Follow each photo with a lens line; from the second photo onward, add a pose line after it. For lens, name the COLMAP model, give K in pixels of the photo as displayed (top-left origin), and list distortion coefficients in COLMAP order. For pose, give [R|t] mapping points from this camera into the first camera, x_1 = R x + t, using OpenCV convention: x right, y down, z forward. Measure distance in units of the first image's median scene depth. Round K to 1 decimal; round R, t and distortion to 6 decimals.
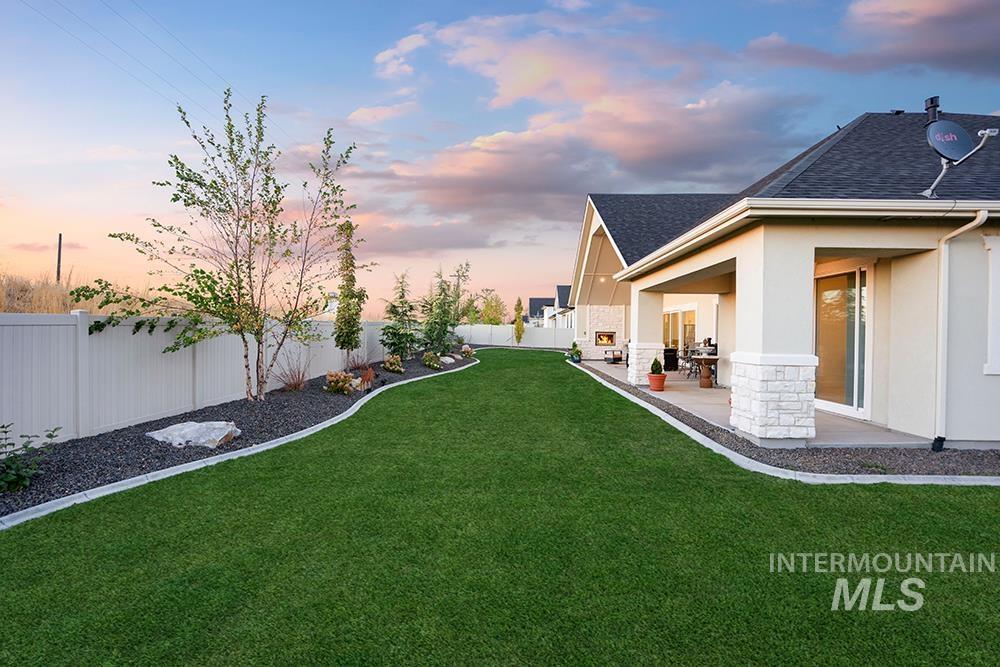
lens RADIAL K [[397.8, 0, 490.9], [0, 397.8, 334.3], [0, 0, 1]] dist [-0.018735, 0.000931]
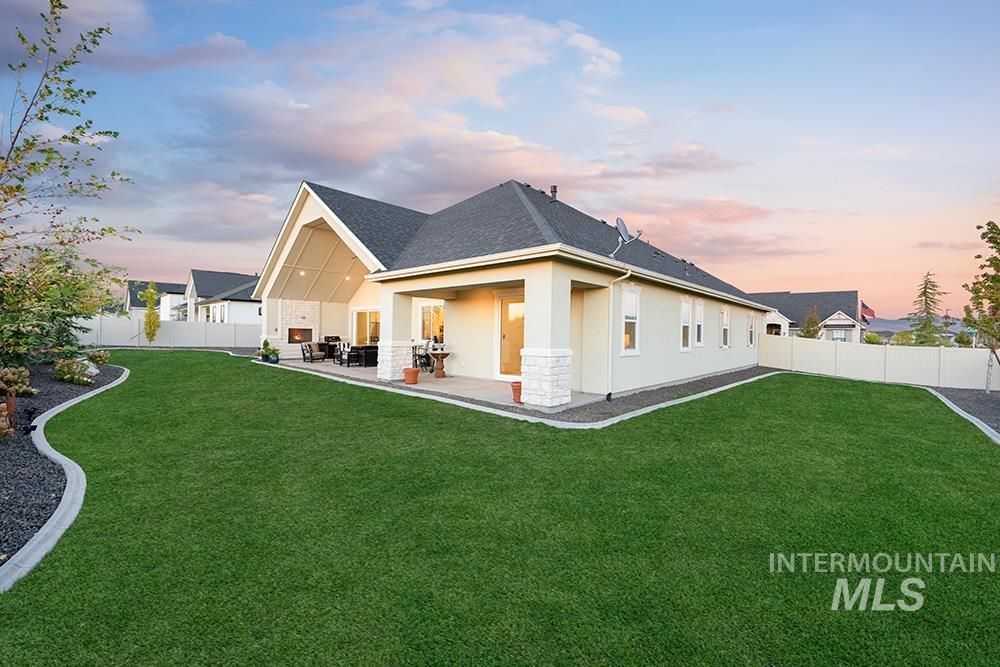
lens RADIAL K [[397.8, 0, 490.9], [0, 397.8, 334.3], [0, 0, 1]] dist [-0.018735, 0.000931]
pose [[0.657313, -0.003240, 0.753611, -0.123192], [-0.005402, 0.999945, 0.009011, -0.003804], [-0.753598, -0.009994, 0.657259, 0.044779]]
